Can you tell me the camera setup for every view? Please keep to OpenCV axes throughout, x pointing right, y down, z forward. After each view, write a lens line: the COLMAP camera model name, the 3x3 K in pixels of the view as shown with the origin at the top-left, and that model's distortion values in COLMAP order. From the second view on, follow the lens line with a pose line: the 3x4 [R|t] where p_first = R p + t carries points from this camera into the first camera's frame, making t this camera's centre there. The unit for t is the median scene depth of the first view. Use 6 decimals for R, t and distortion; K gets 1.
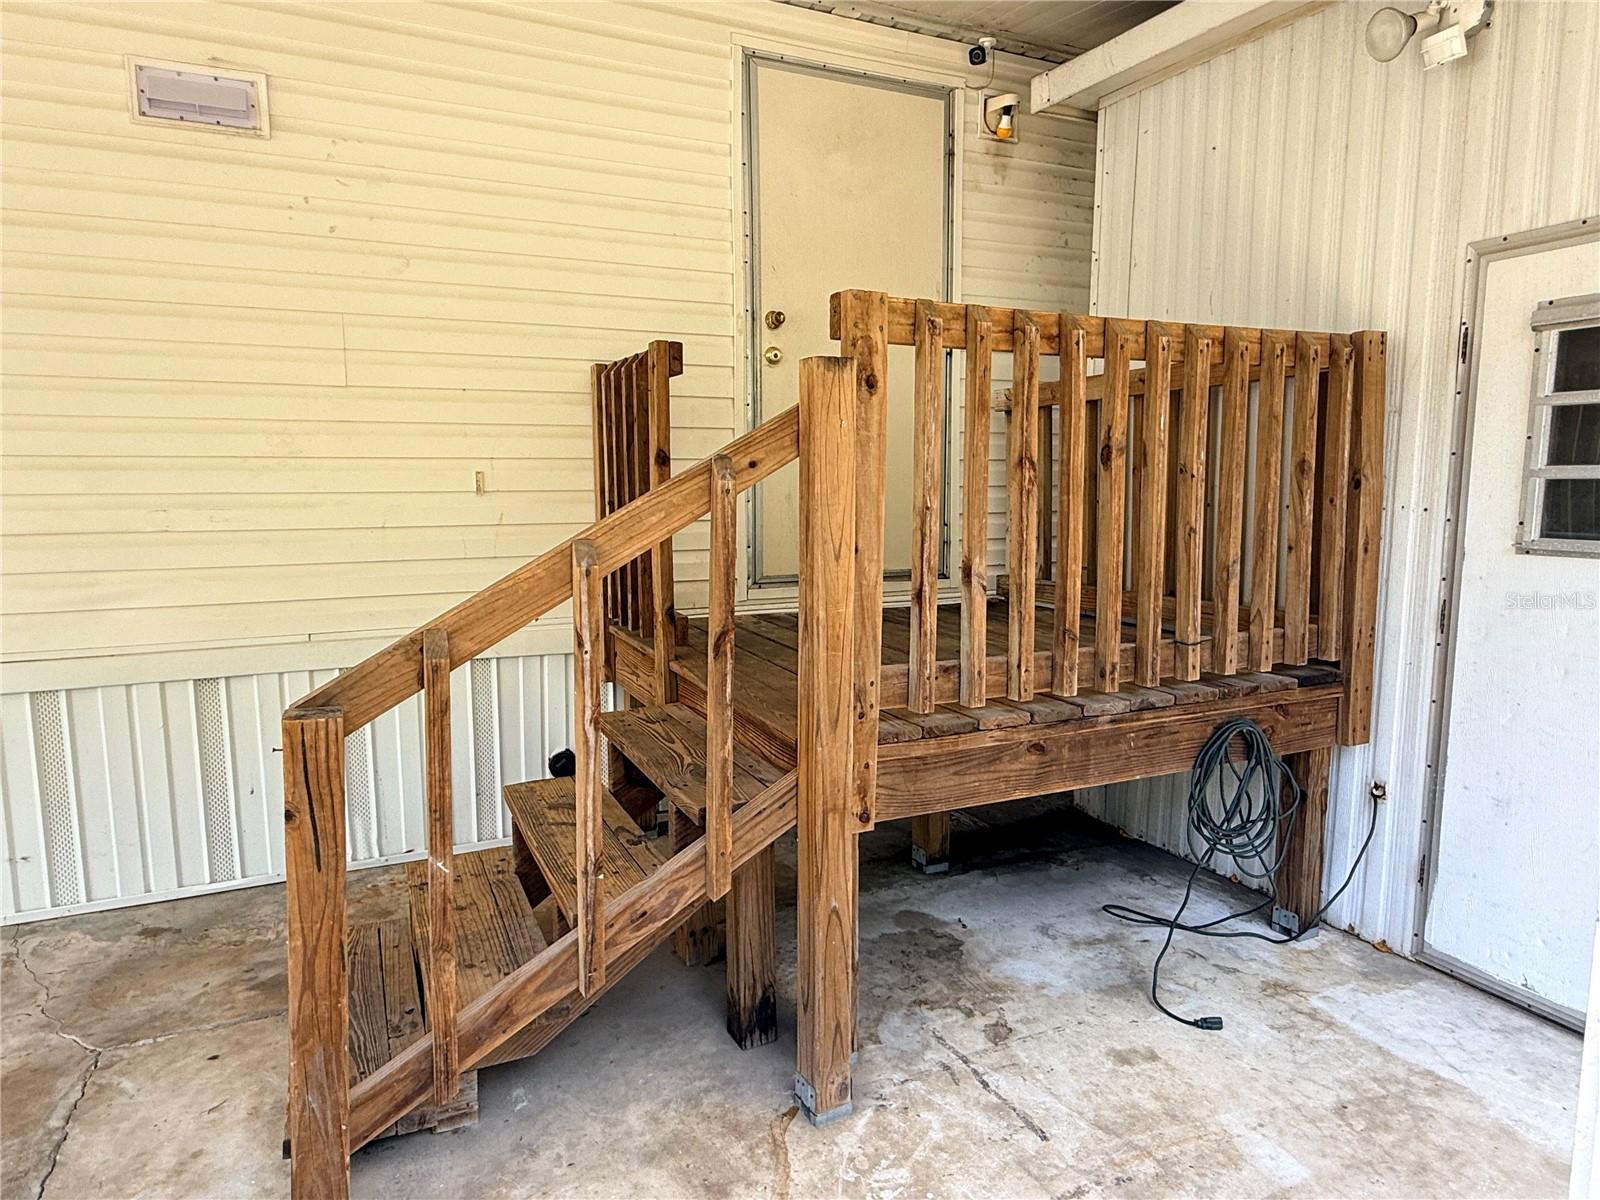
lens RADIAL K [[968.8, 0, 800.0], [0, 968.8, 600.0], [0, 0, 1]] dist [0.000107, 0.000069]
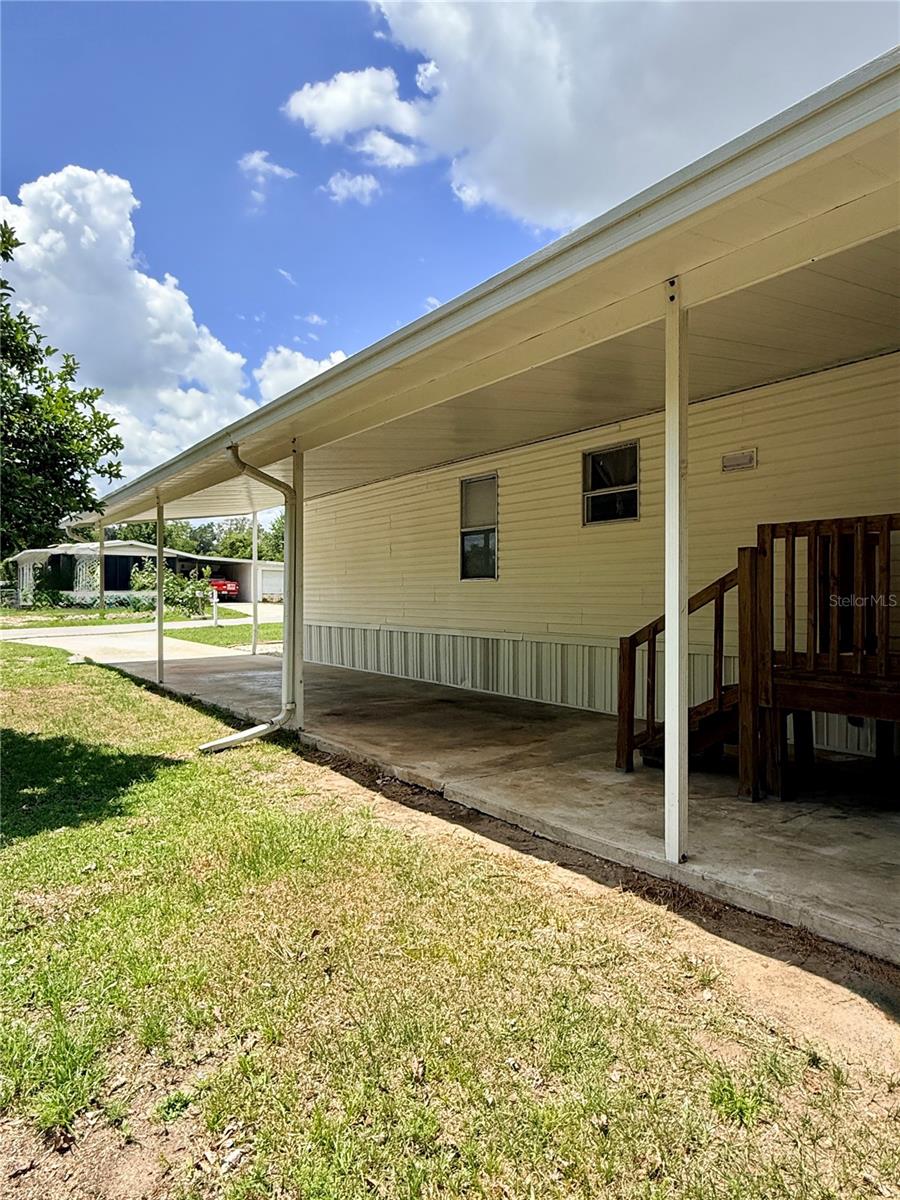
lens RADIAL K [[726.6, 0, 450.0], [0, 726.6, 600.0], [0, 0, 1]] dist [0.000107, 0.000069]
pose [[0.196632, 0.011017, -0.980415, 1.773029], [-0.121099, 0.992554, -0.013135, 0.063127], [0.972970, 0.121310, 0.196502, -0.333266]]
